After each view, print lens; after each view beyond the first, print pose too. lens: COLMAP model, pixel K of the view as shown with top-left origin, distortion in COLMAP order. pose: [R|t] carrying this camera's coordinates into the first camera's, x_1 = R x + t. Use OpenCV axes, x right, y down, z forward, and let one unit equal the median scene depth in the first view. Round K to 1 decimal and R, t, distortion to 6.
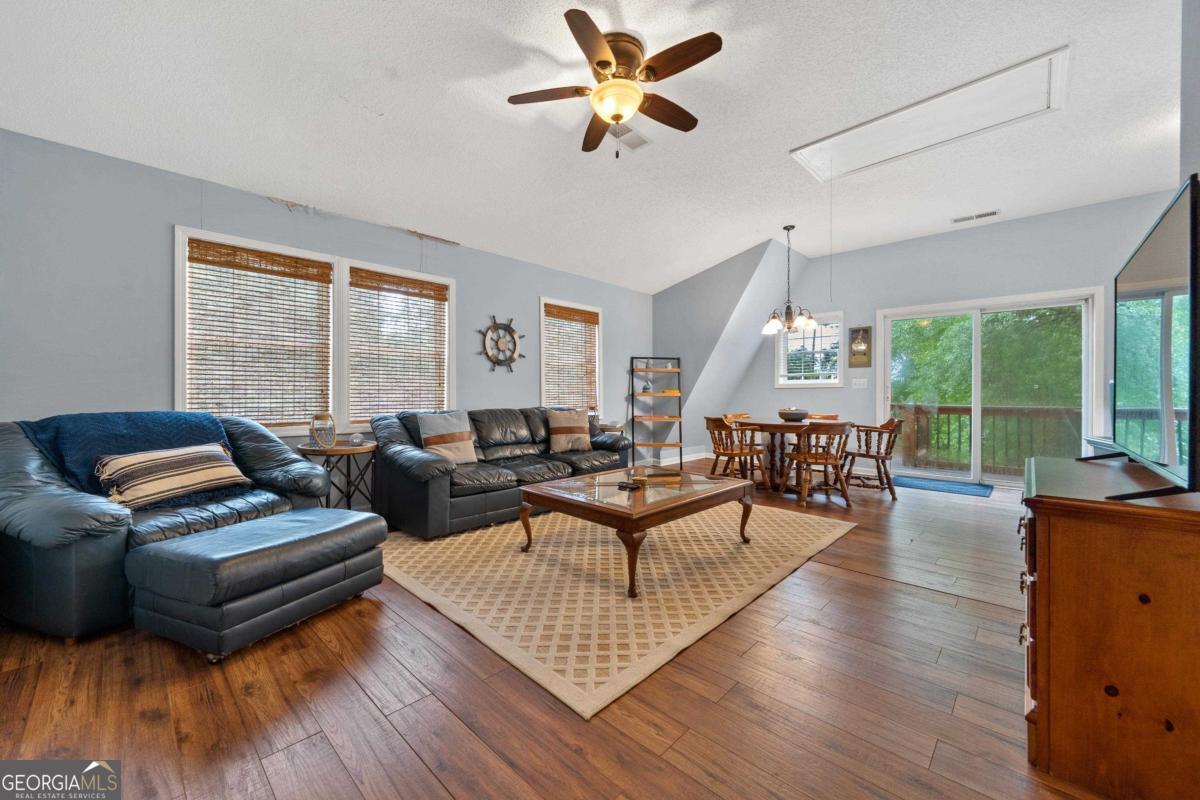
lens RADIAL K [[452.3, 0, 591.5], [0, 452.3, 396.4], [0, 0, 1]] dist [-0.002397, -0.000064]
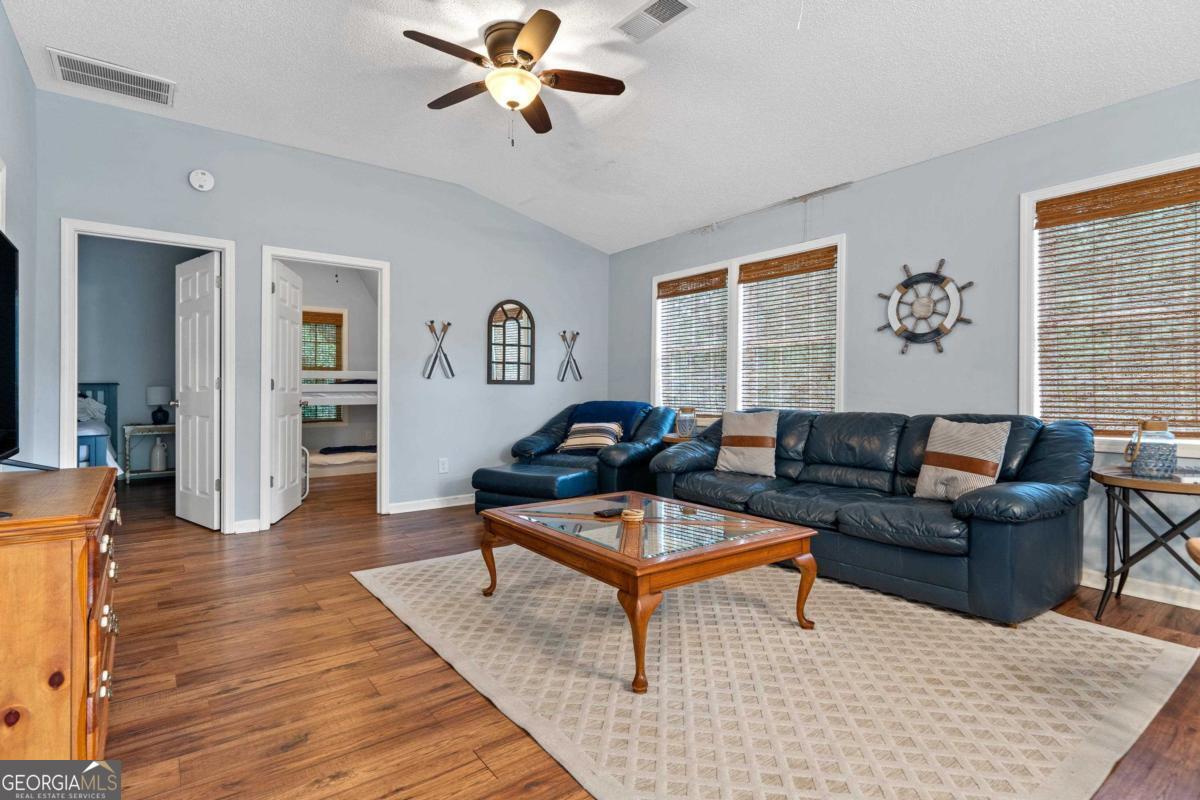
lens RADIAL K [[576.6, 0, 596.6], [0, 576.6, 394.7], [0, 0, 1]] dist [0.001414, 0.000413]
pose [[-0.129938, 0.003329, -0.991517, 0.634490], [-0.008435, 0.999954, 0.004463, 0.000926], [0.991486, 0.008943, -0.129904, 0.680701]]
